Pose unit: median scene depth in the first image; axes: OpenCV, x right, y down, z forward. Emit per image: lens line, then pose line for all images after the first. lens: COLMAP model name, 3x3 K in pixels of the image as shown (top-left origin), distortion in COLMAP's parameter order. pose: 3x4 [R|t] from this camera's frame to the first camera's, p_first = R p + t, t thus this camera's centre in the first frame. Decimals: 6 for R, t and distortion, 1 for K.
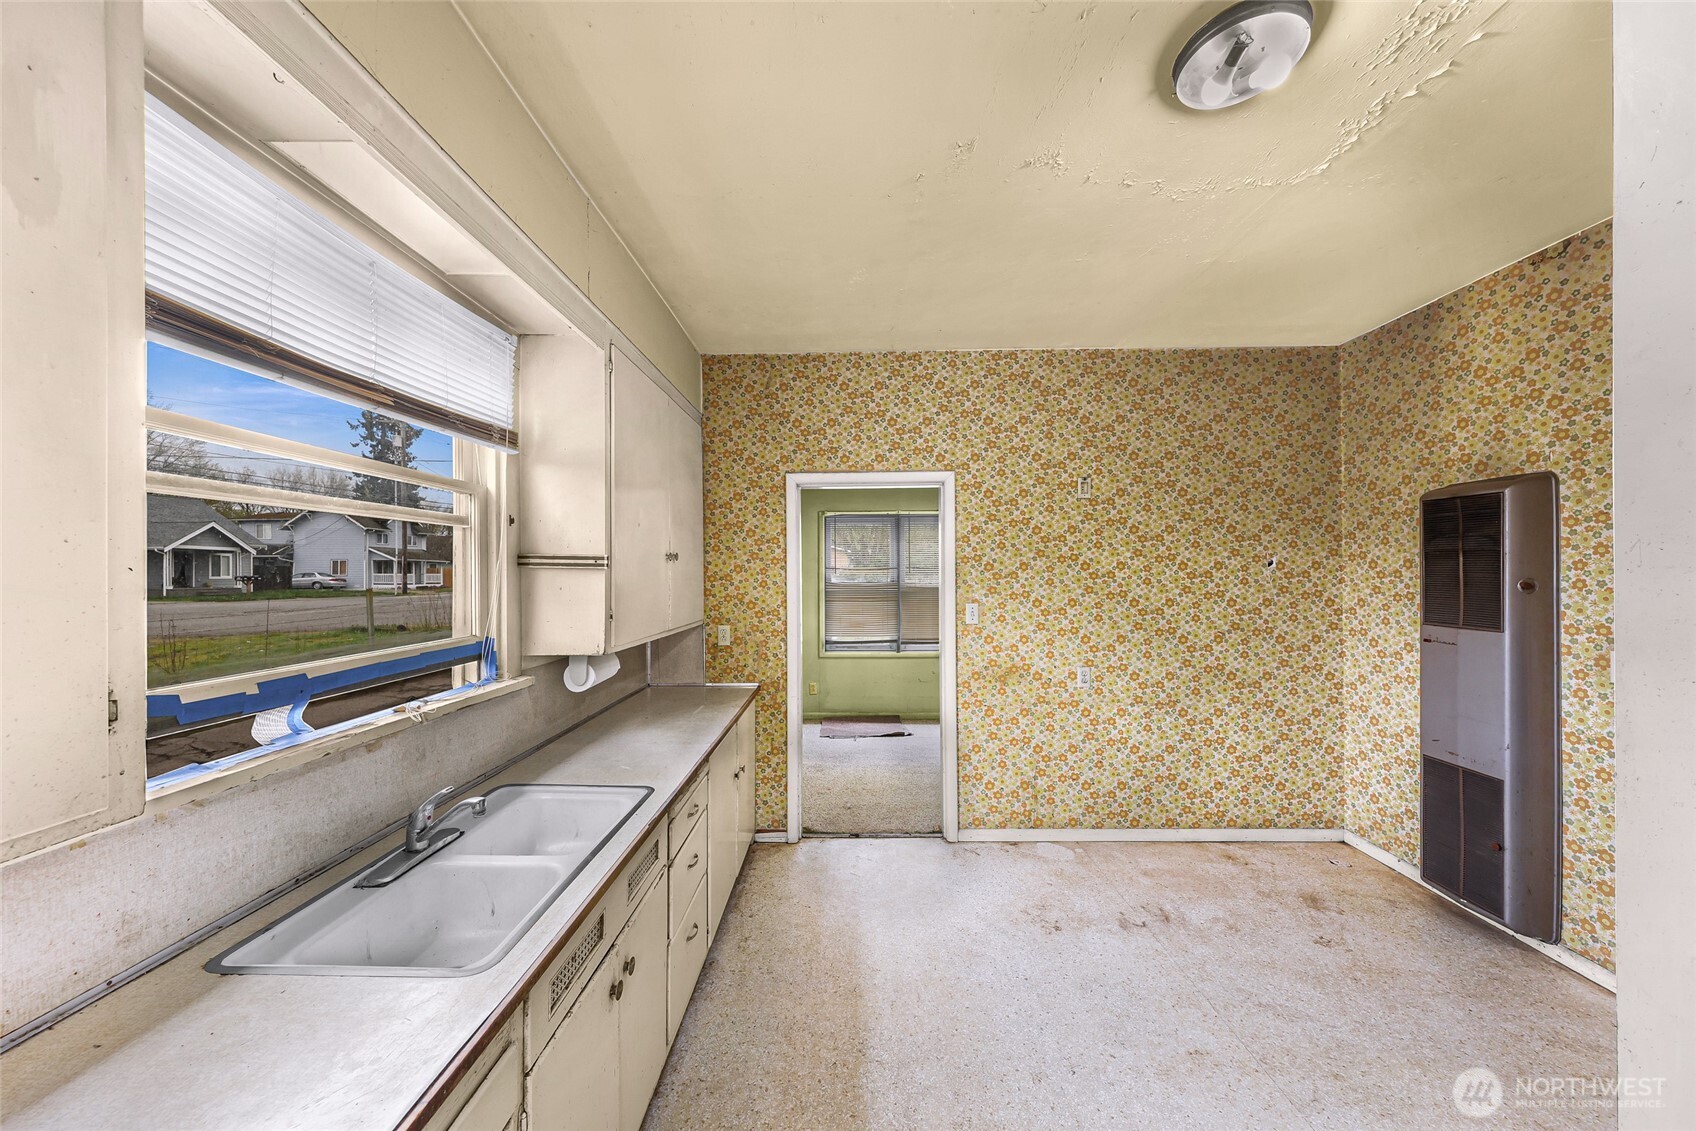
lens RADIAL K [[591.8, 0, 845.8], [0, 591.8, 573.9], [0, 0, 1]] dist [0.010242, -0.000086]
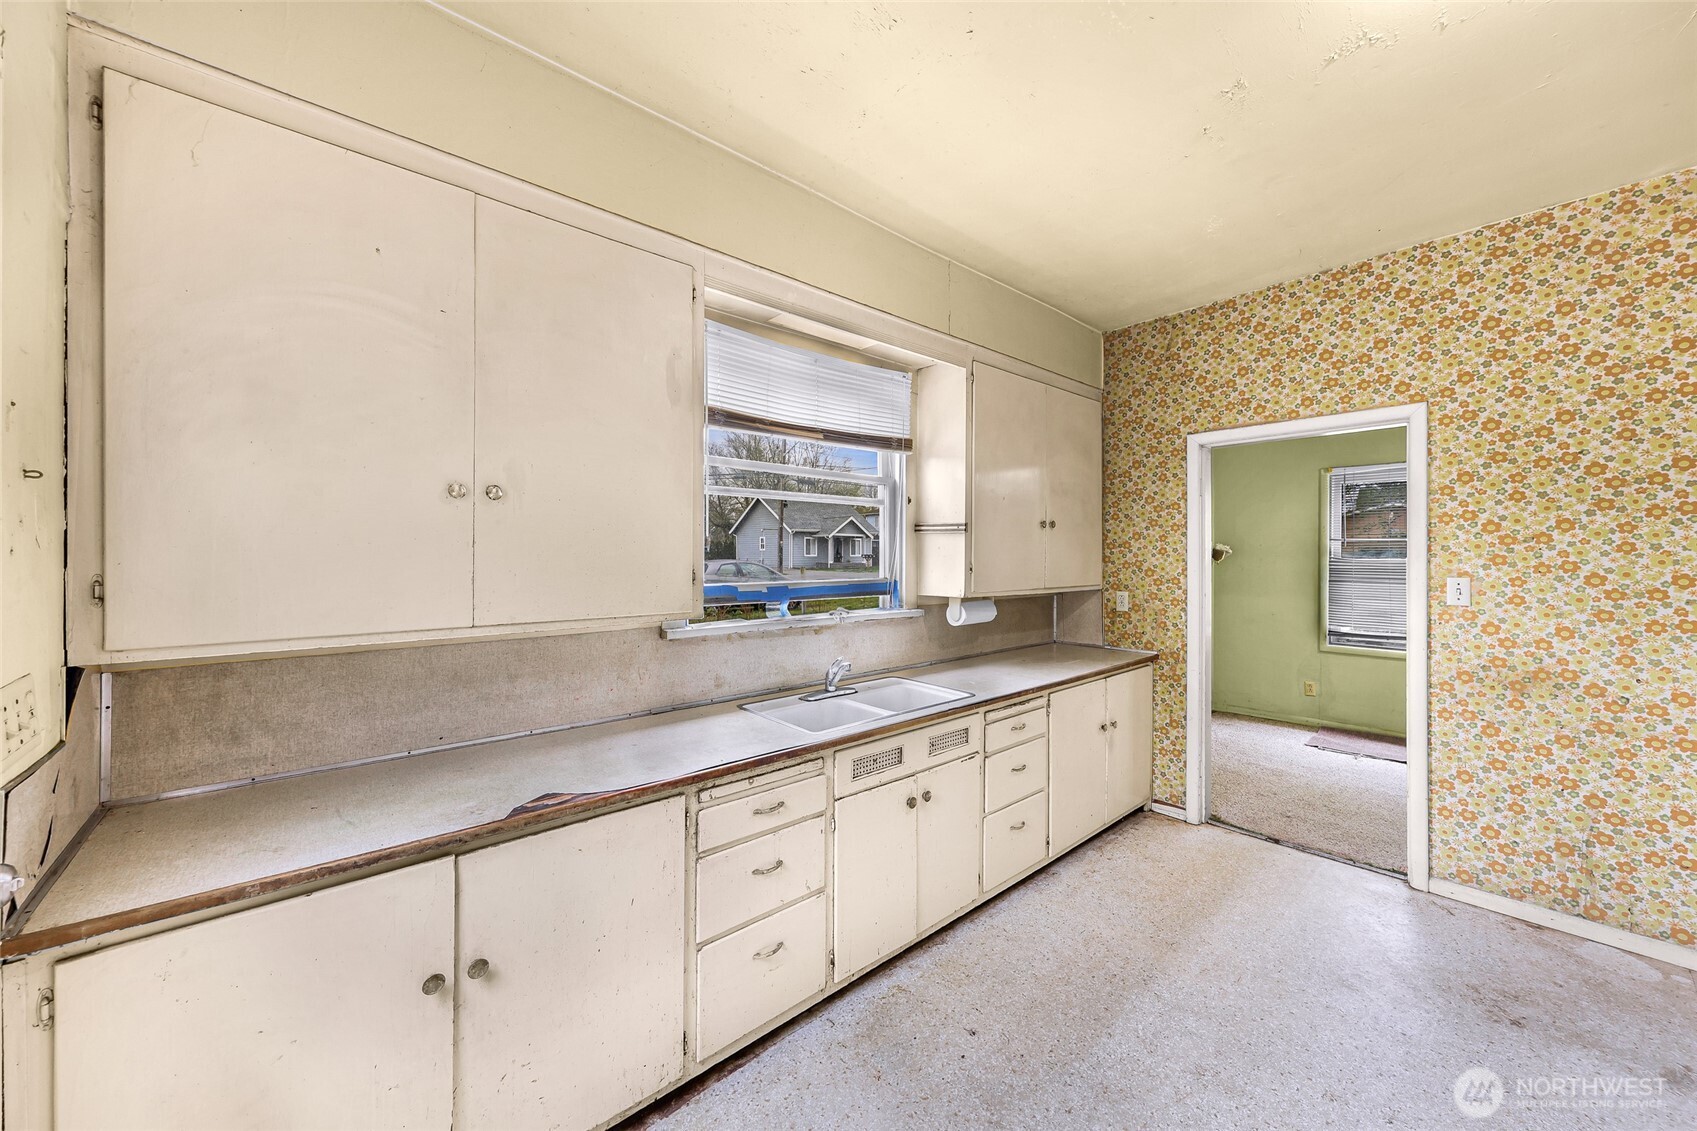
lens RADIAL K [[626.5, 0, 849.0], [0, 626.5, 557.0], [0, 0, 1]] dist [0.002005, -0.000070]
pose [[0.675490, 0.006725, -0.737339, 0.276343], [-0.005378, 0.999977, 0.004193, 0.025153], [0.737350, 0.001133, 0.675510, -0.083622]]
